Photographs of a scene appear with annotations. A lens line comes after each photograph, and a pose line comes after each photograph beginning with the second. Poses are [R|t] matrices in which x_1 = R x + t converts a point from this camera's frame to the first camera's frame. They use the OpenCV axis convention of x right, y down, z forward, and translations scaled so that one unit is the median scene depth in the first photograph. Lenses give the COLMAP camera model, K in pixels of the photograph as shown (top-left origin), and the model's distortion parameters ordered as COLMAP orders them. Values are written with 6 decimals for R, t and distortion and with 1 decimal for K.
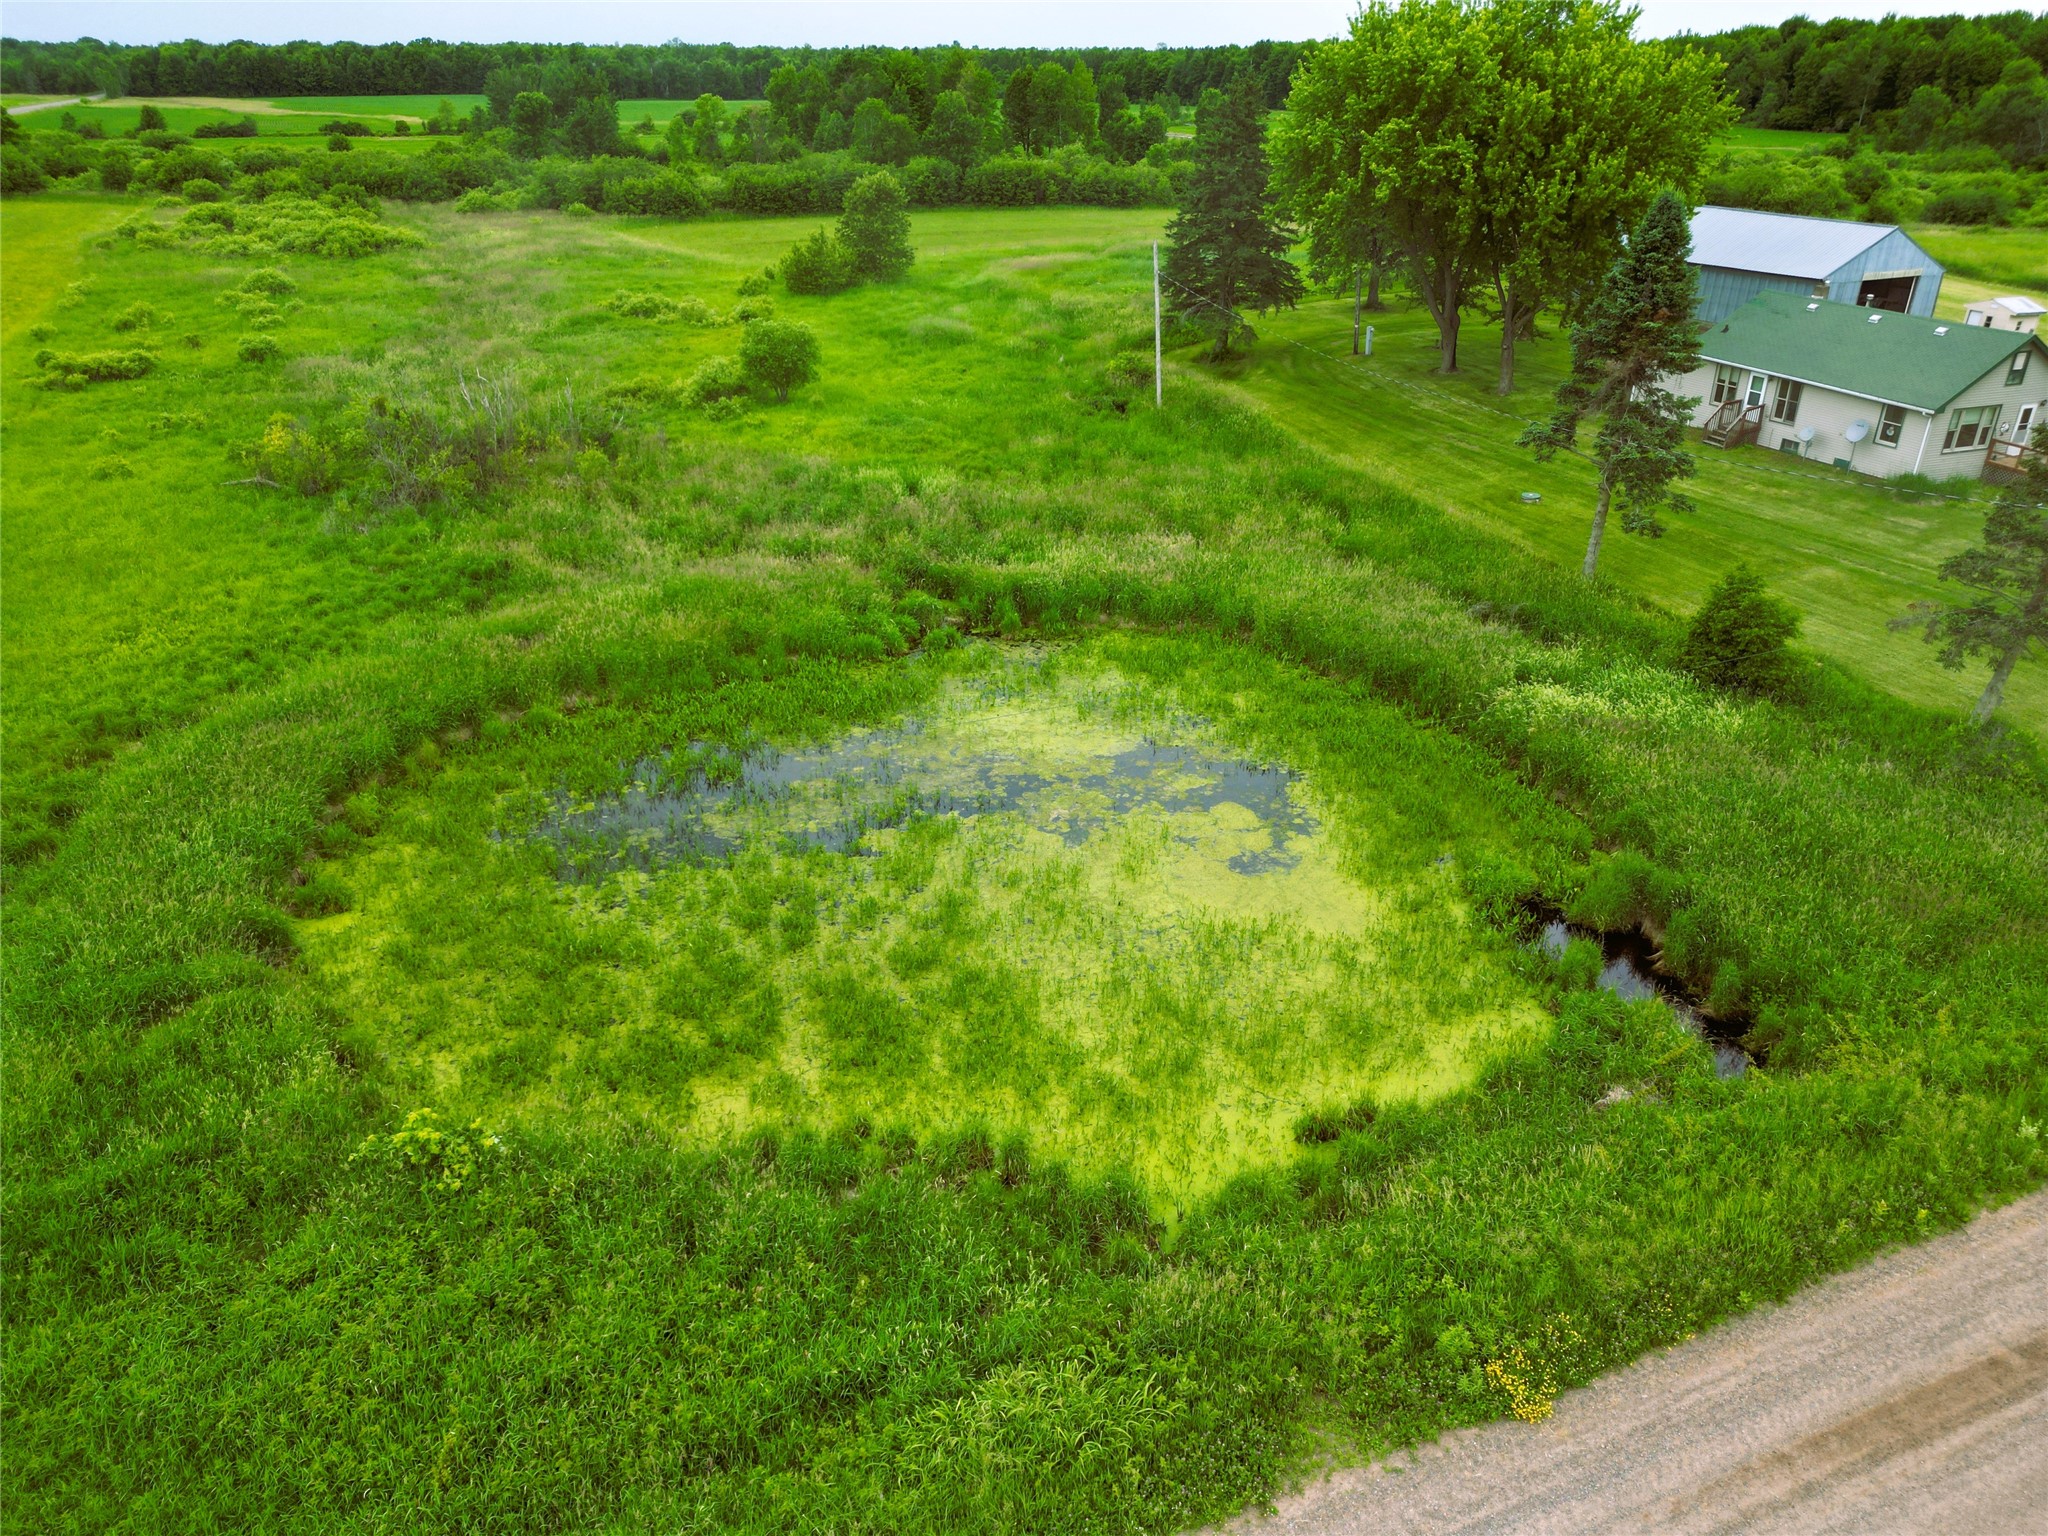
lens RADIAL K [[1421.2, 0, 1024.0], [0, 1421.2, 768.0], [0, 0, 1]] dist [0.082334, -0.082805]
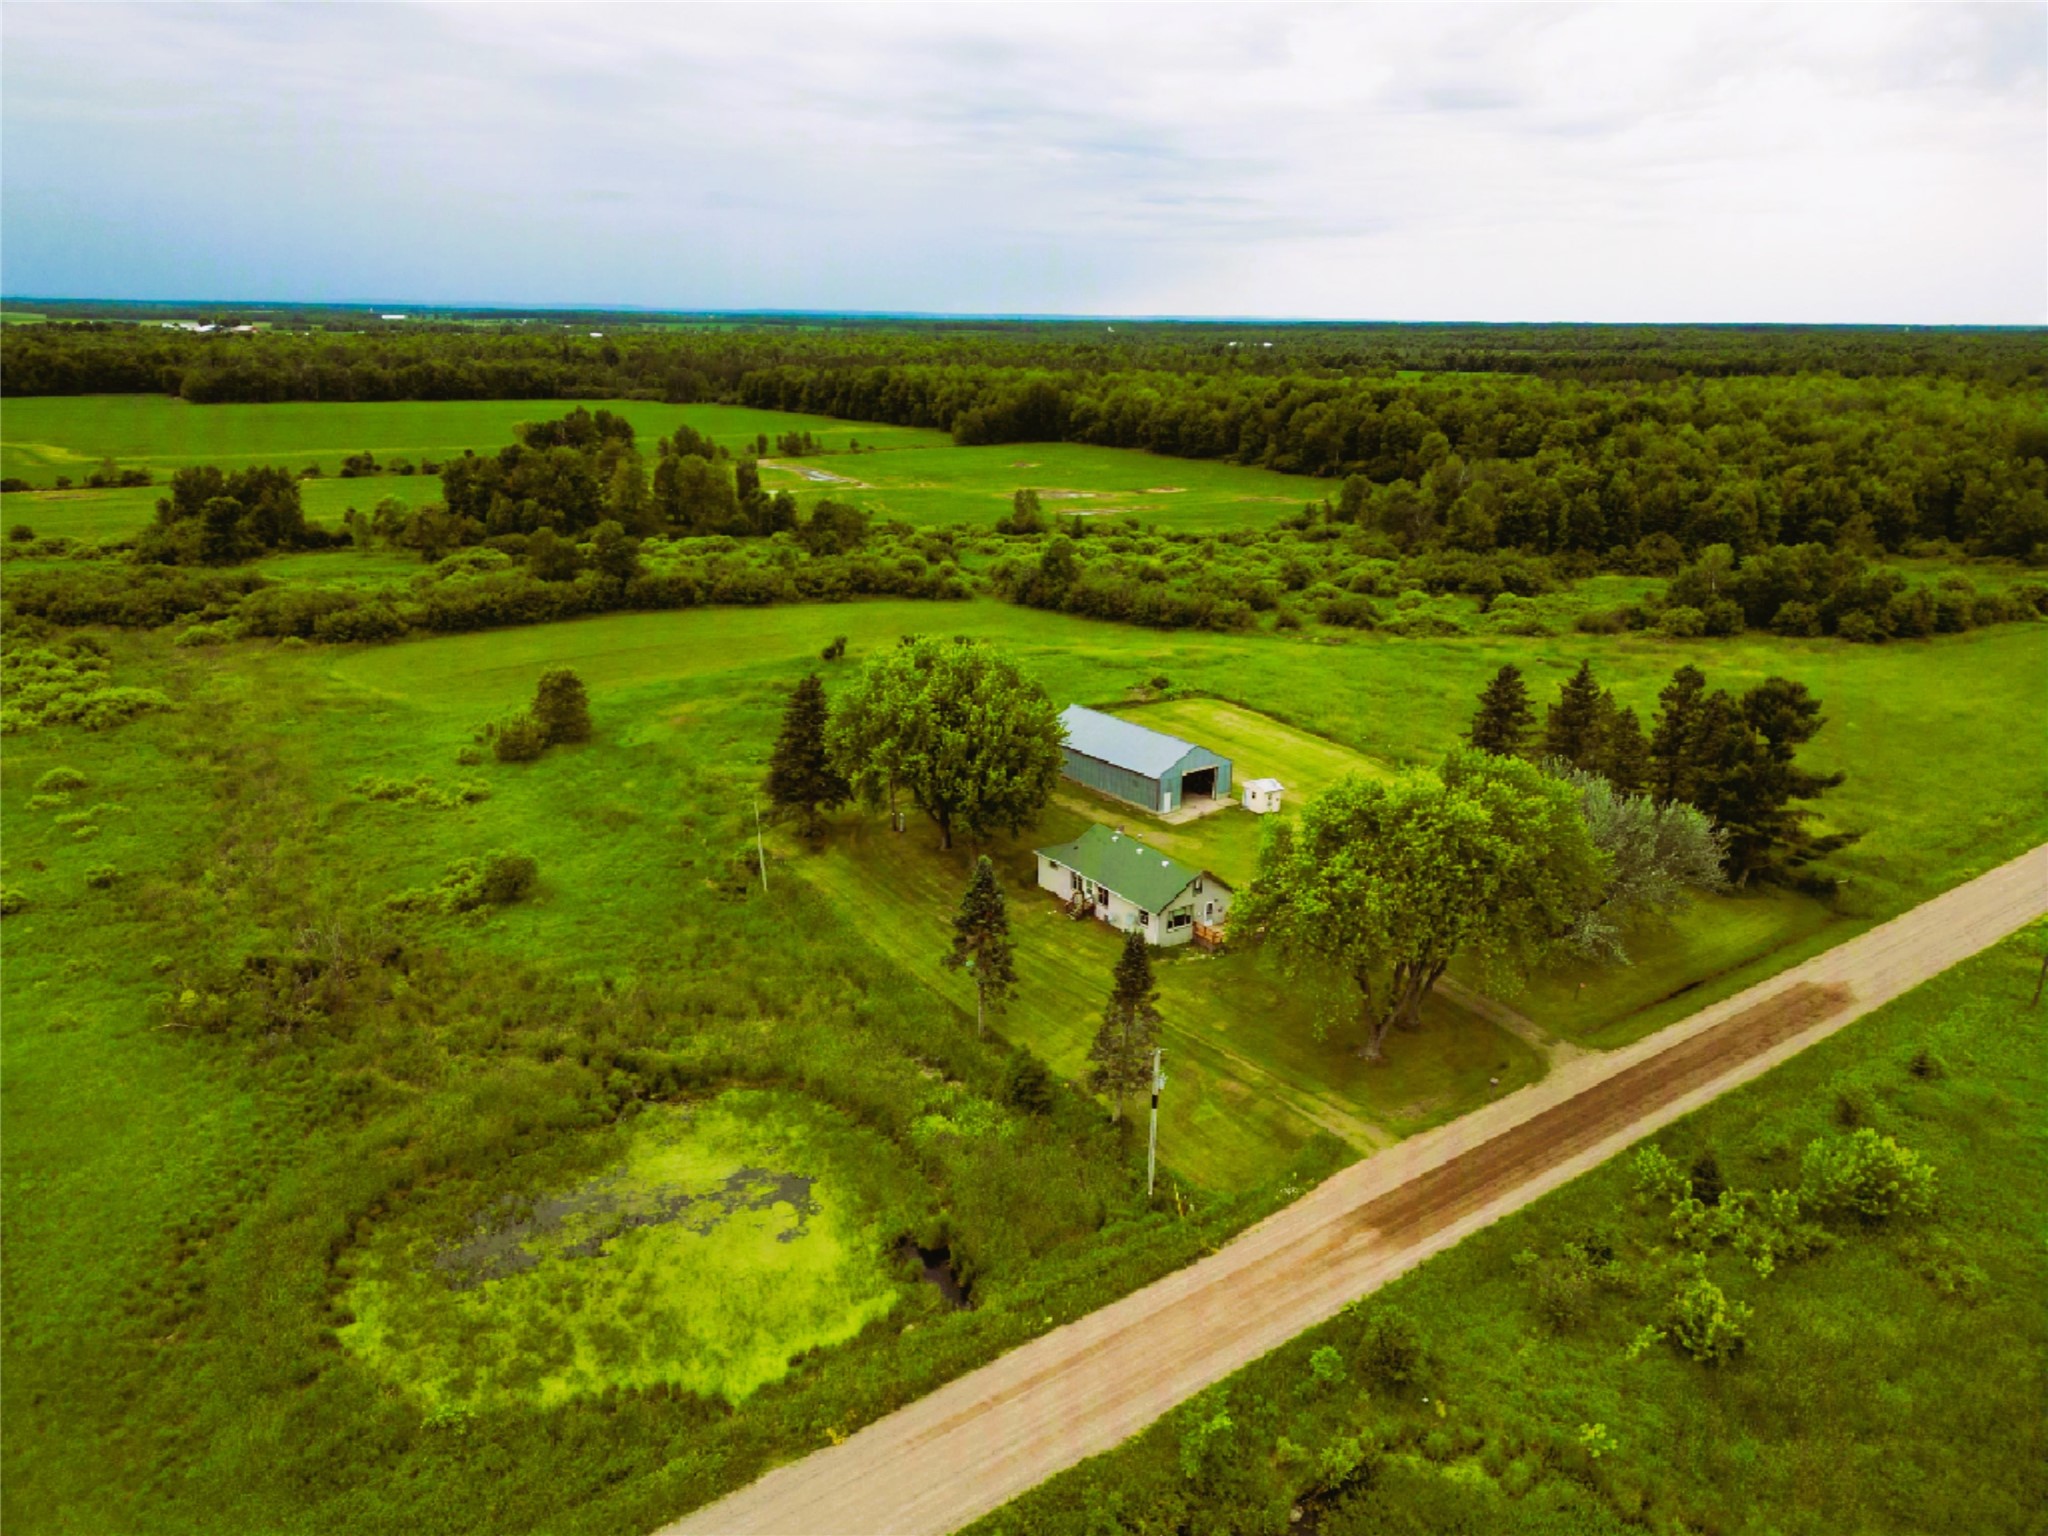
lens RADIAL K [[1421.2, 0, 1024.0], [0, 1421.2, 768.0], [0, 0, 1]] dist [0.082334, -0.082805]
pose [[0.973722, -0.057354, 0.220400, 0.064469], [0.088953, 0.986676, -0.136230, -0.293508], [-0.209650, 0.152255, 0.965849, -1.255109]]
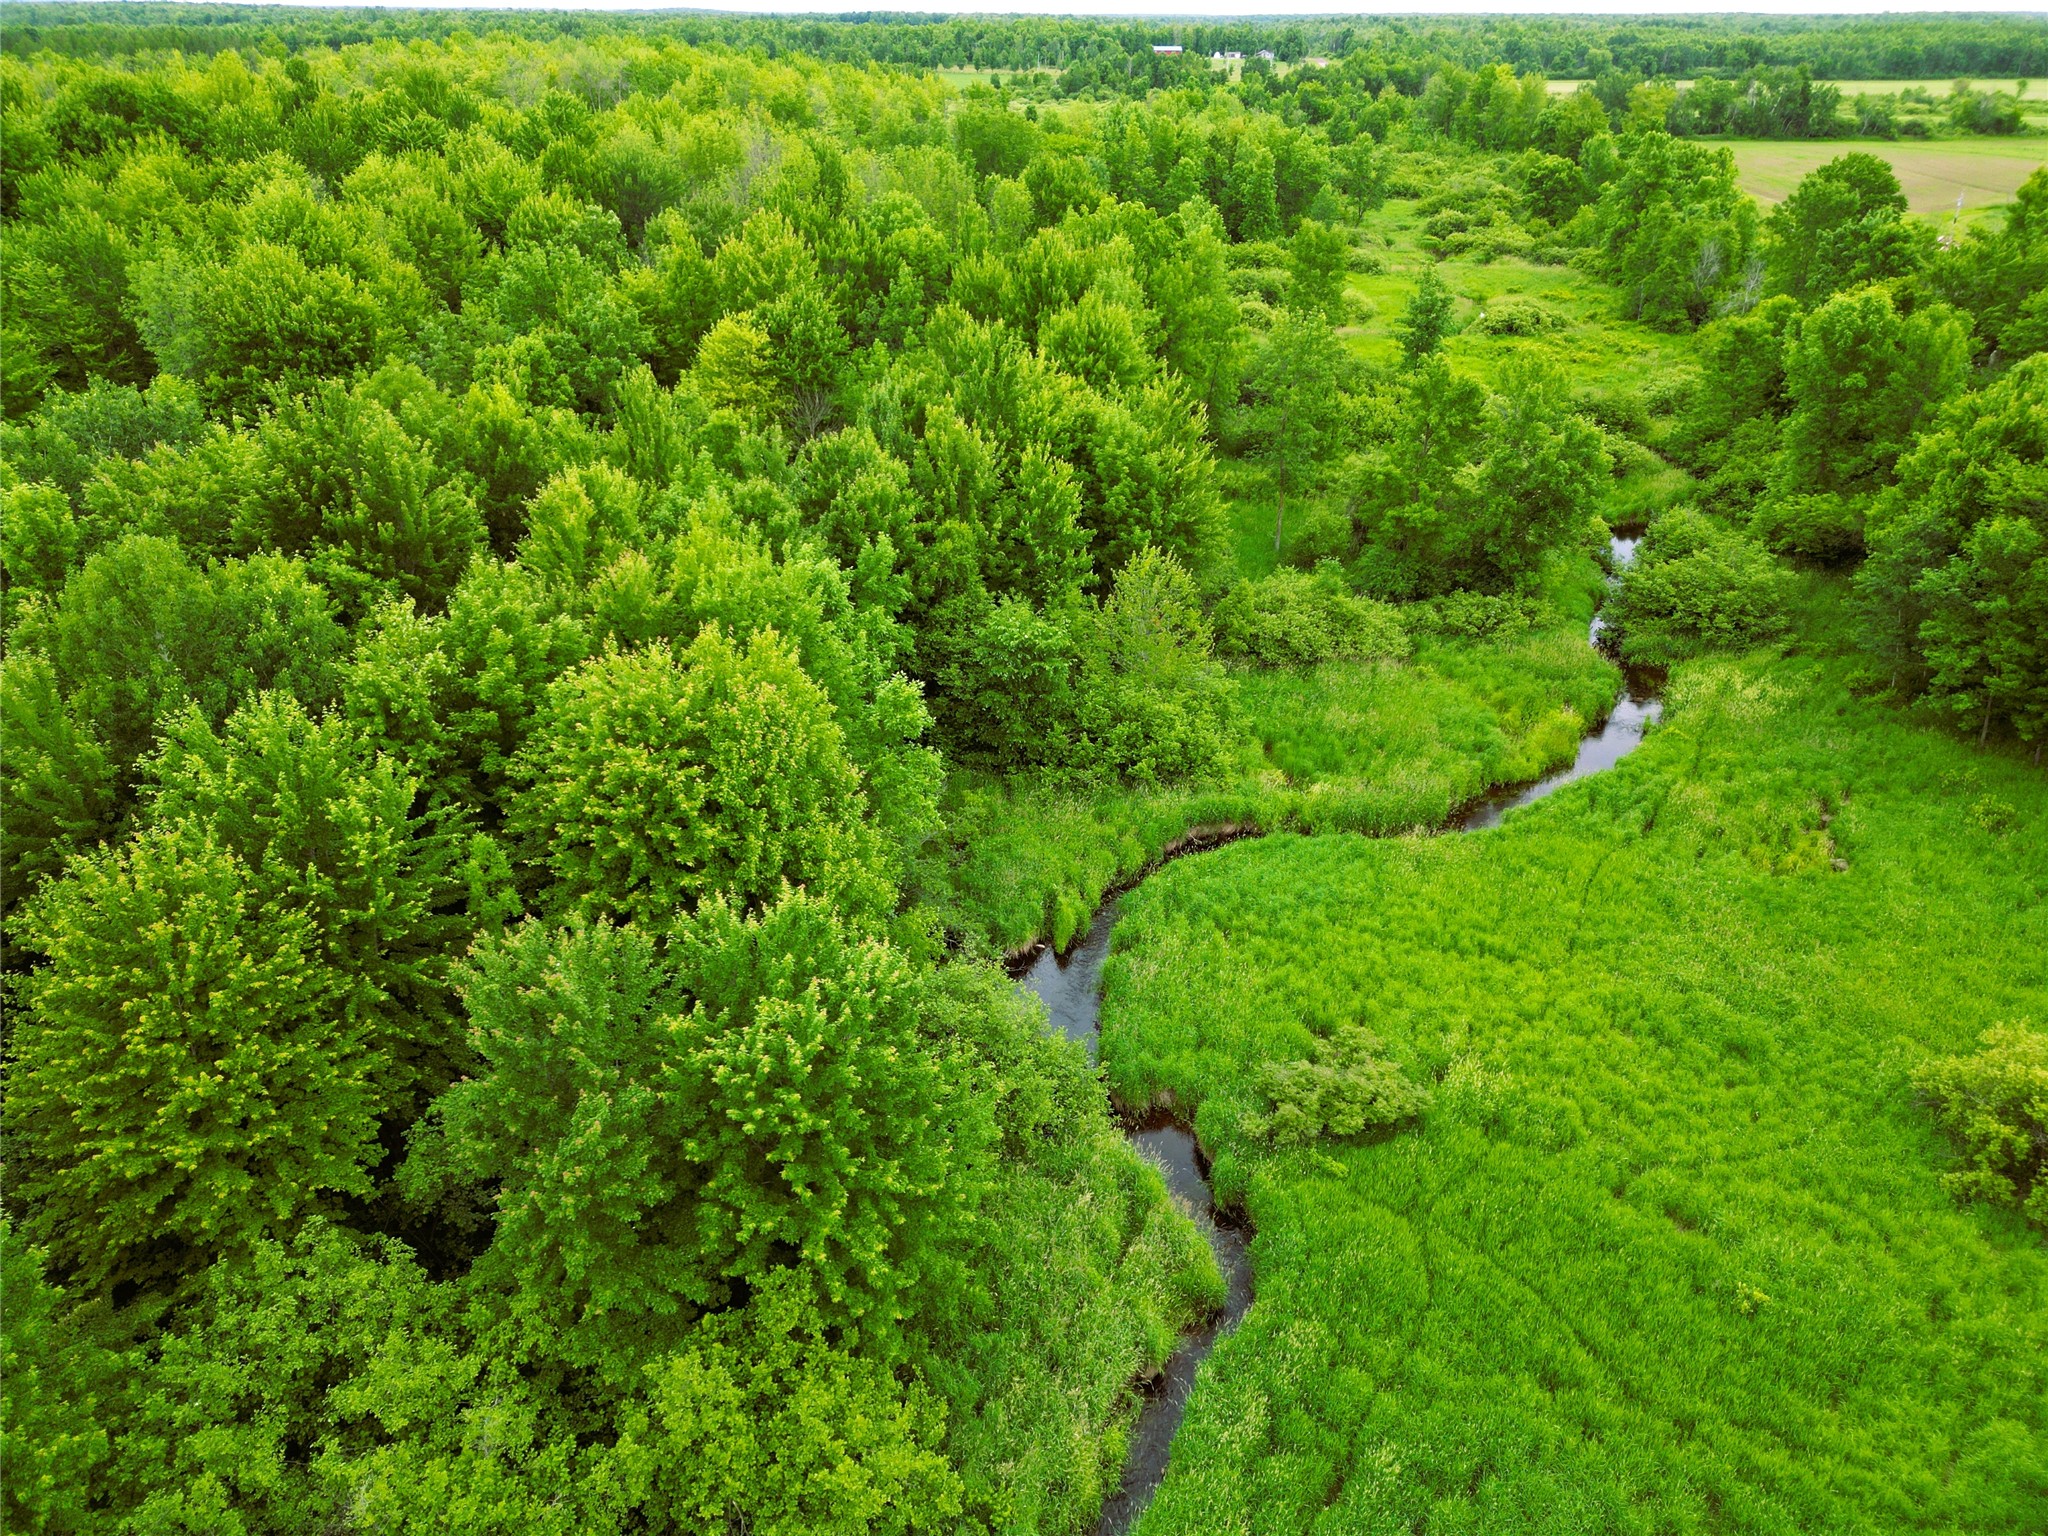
lens RADIAL K [[1421.2, 0, 1024.0], [0, 1421.2, 768.0], [0, 0, 1]] dist [0.082334, -0.082805]
pose [[0.480754, -0.408204, 0.776045, 4.904143], [0.382902, 0.893922, 0.233003, -2.634841], [-0.788835, 0.185132, 0.586059, 4.476039]]
